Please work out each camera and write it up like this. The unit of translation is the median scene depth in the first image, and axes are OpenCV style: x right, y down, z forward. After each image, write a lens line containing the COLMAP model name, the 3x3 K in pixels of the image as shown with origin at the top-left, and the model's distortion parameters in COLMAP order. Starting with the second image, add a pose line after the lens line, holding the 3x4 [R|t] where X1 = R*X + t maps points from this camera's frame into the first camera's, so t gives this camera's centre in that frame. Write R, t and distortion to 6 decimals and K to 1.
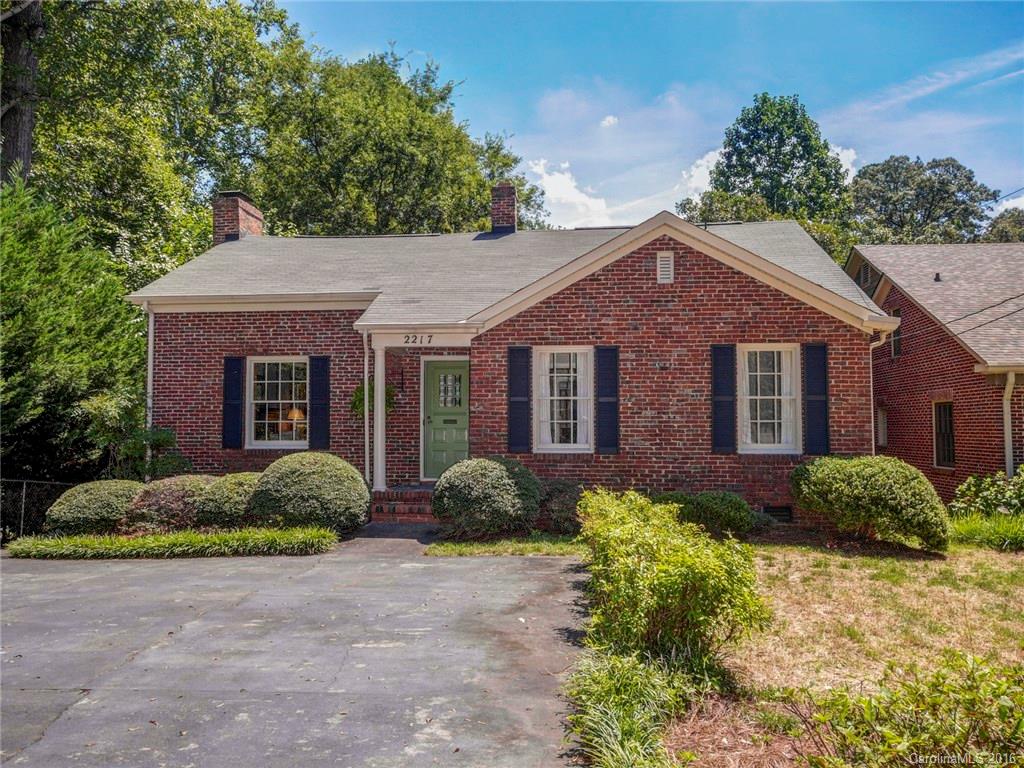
lens RADIAL K [[834.5, 0, 513.6], [0, 834.5, 381.6], [0, 0, 1]] dist [0.017965, 0.019368]
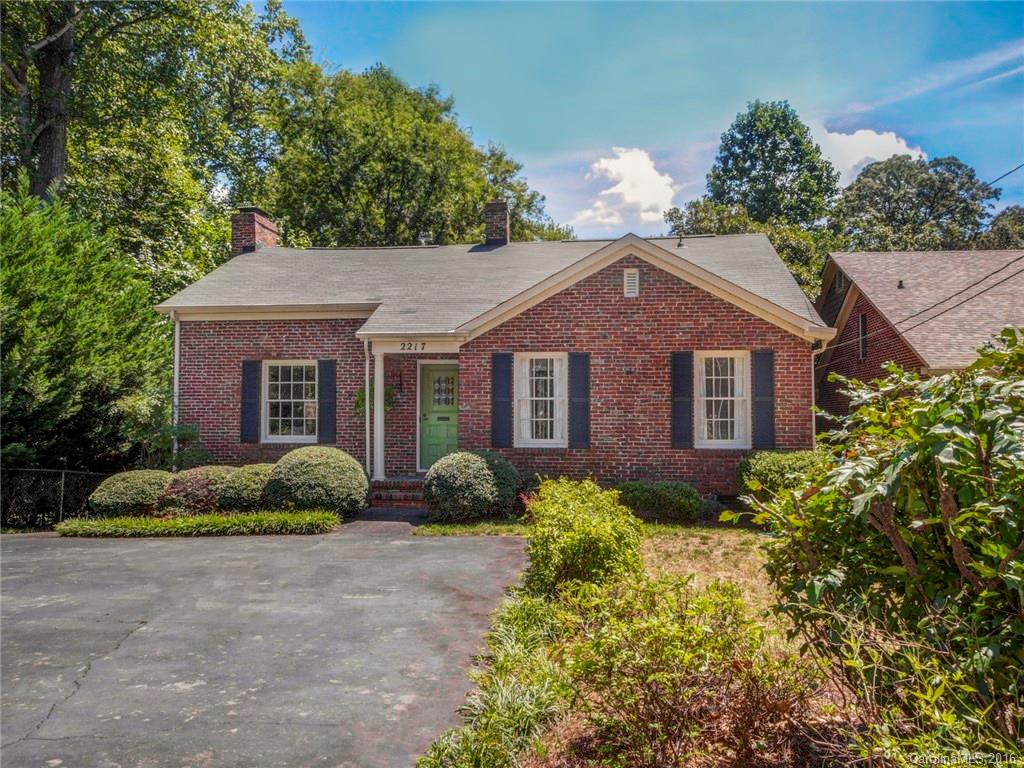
lens RADIAL K [[834.5, 0, 510.8], [0, 834.5, 386.7], [0, 0, 1]] dist [0.017965, 0.019368]
pose [[0.999773, 0.000976, -0.021303, 0.035158], [-0.000666, 0.999894, 0.014541, -0.010499], [0.021315, -0.014523, 0.999667, -0.104362]]
